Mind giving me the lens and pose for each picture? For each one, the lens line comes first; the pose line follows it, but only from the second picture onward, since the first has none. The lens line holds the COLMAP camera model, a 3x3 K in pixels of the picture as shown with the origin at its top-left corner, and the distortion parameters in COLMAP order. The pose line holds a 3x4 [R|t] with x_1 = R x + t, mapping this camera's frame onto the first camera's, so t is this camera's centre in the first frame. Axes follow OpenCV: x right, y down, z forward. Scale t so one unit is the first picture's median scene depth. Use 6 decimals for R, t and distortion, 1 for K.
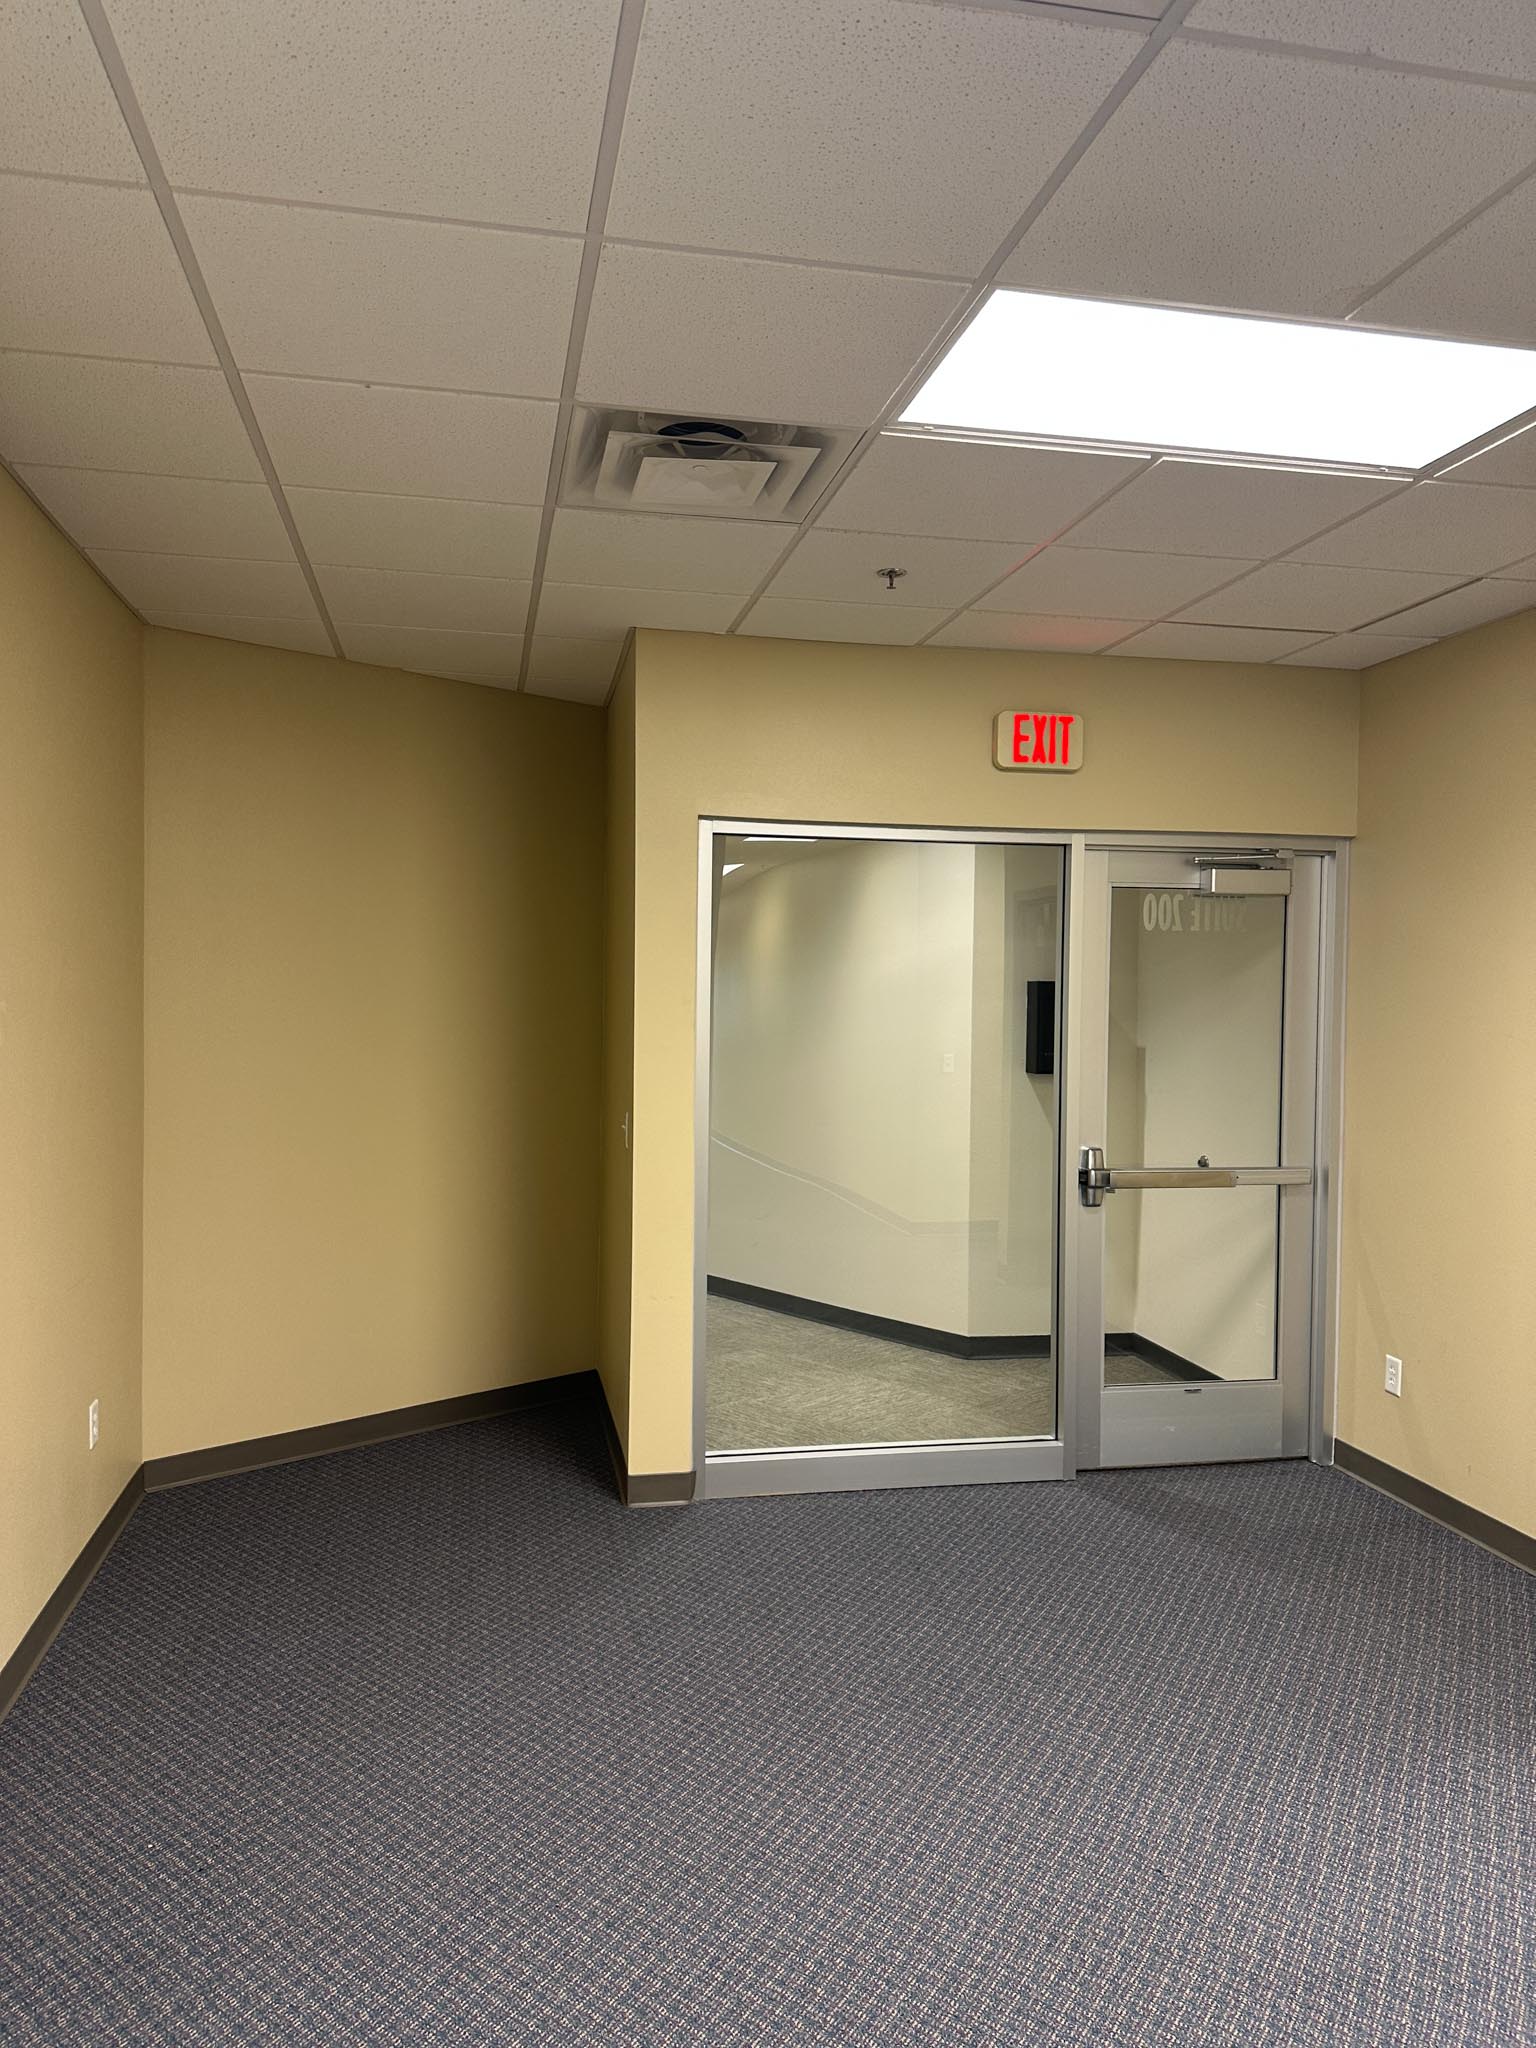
lens RADIAL K [[1451.2, 0, 760.5], [0, 1451.2, 1036.4], [0, 0, 1]] dist [0.032034, -0.027592]
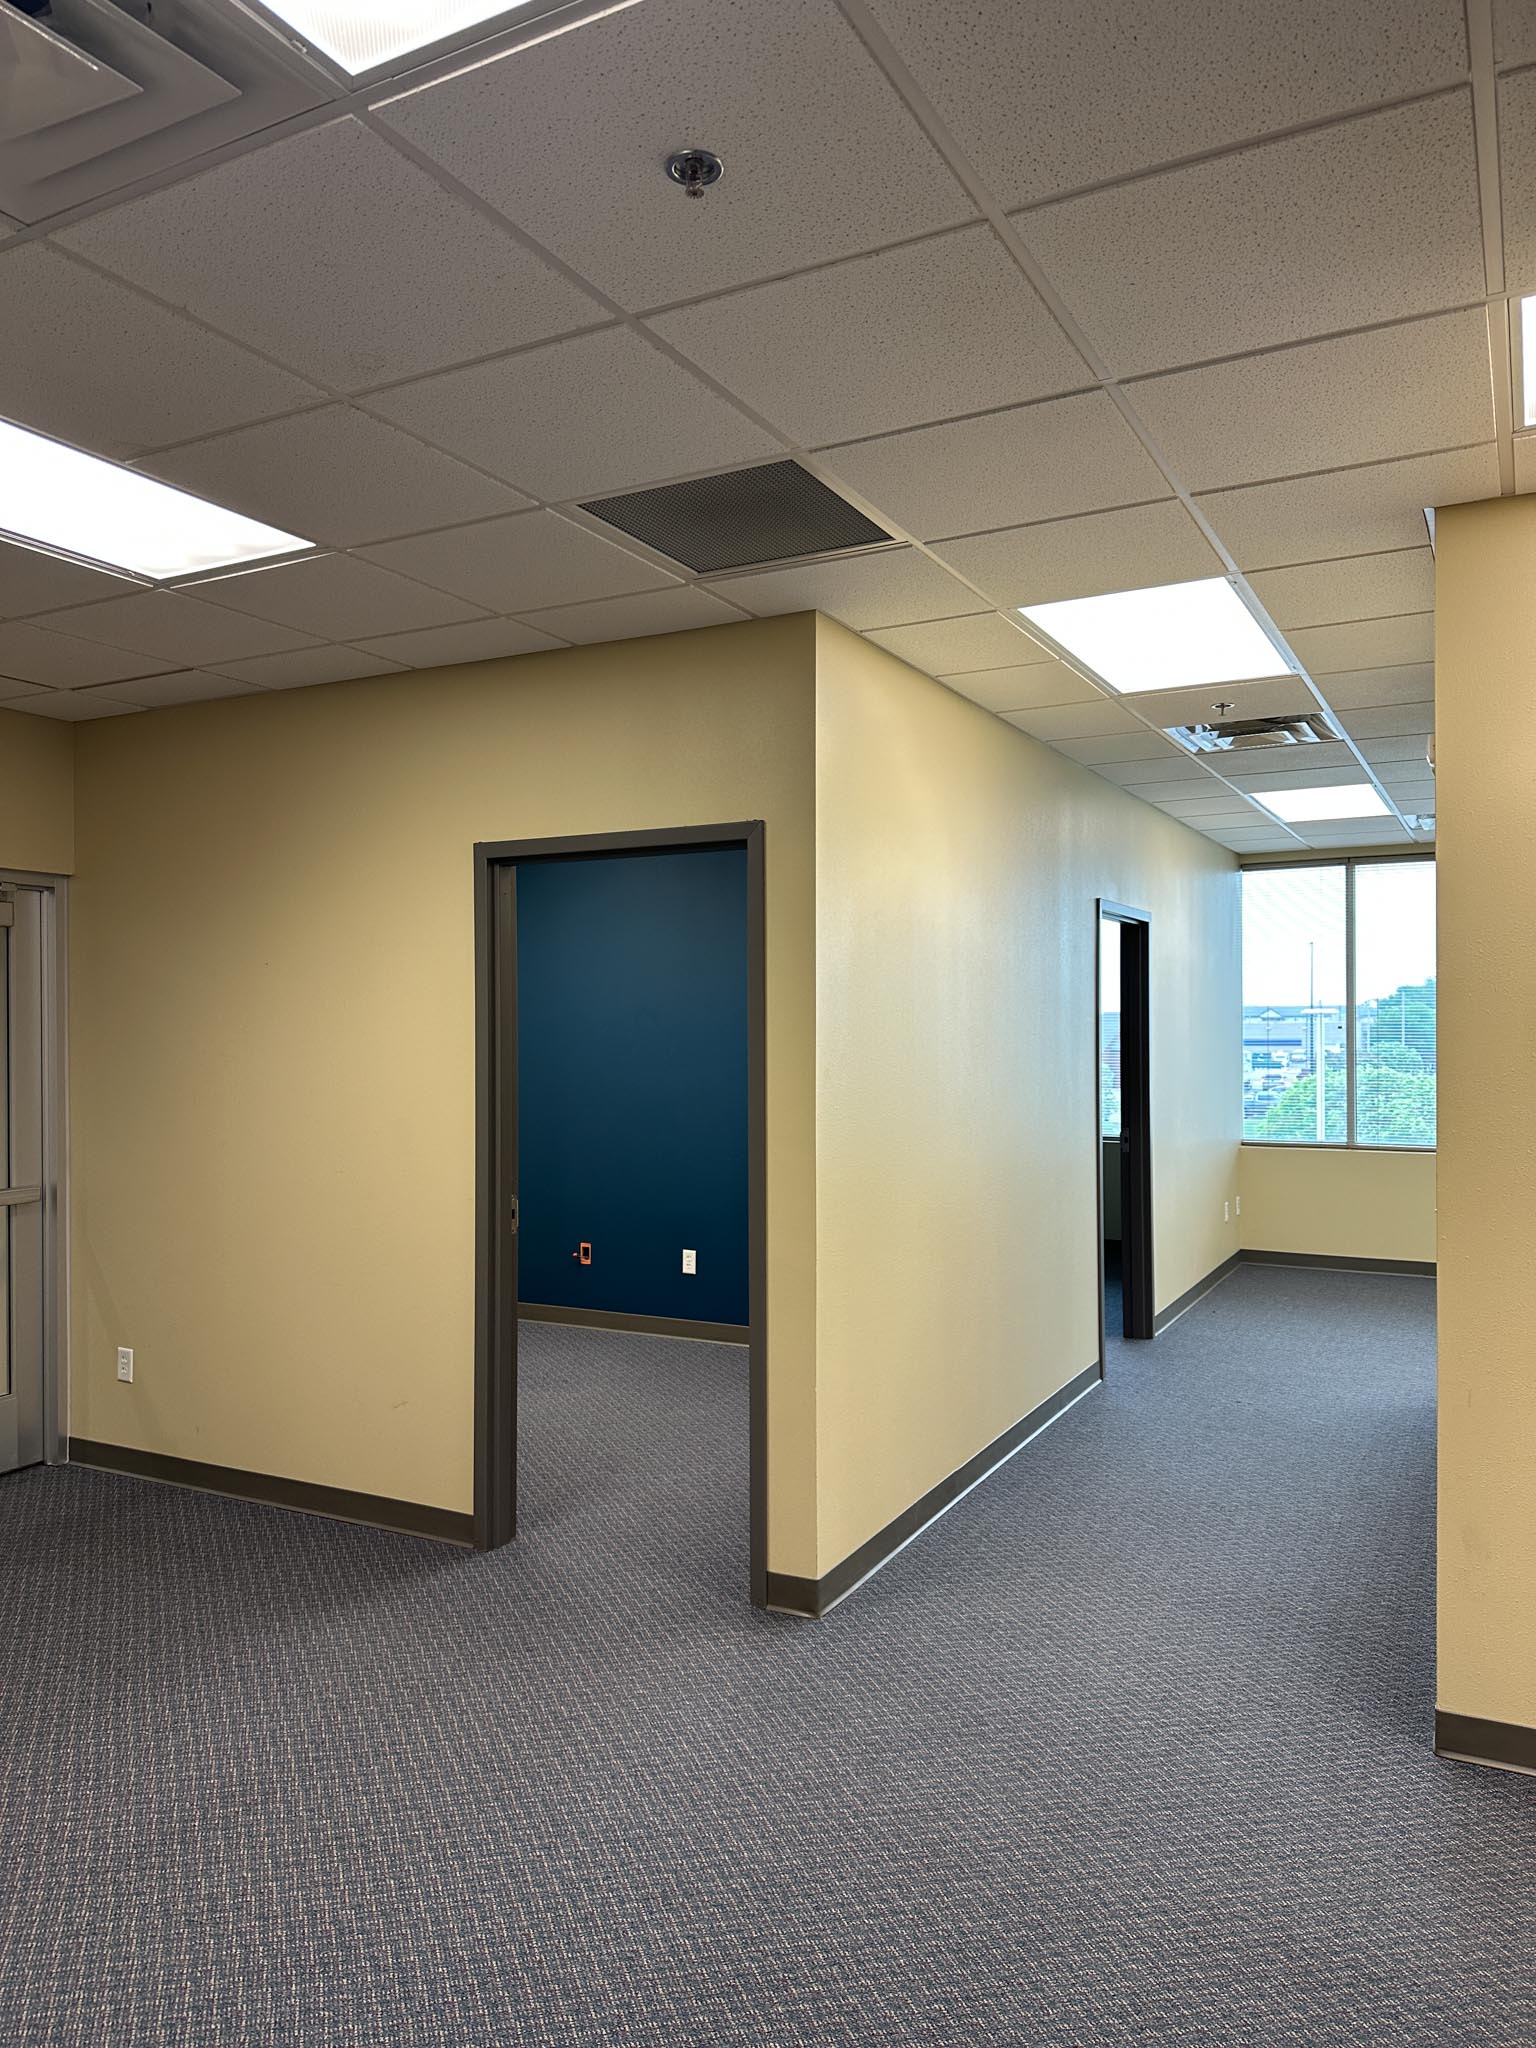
lens RADIAL K [[1451.2, 0, 760.5], [0, 1451.2, 1036.4], [0, 0, 1]] dist [0.032034, -0.027592]
pose [[0.640075, -0.020144, 0.768048, -0.102559], [0.034488, 0.999402, -0.002530, 0.003007], [-0.767538, 0.028107, 0.640387, -0.083693]]
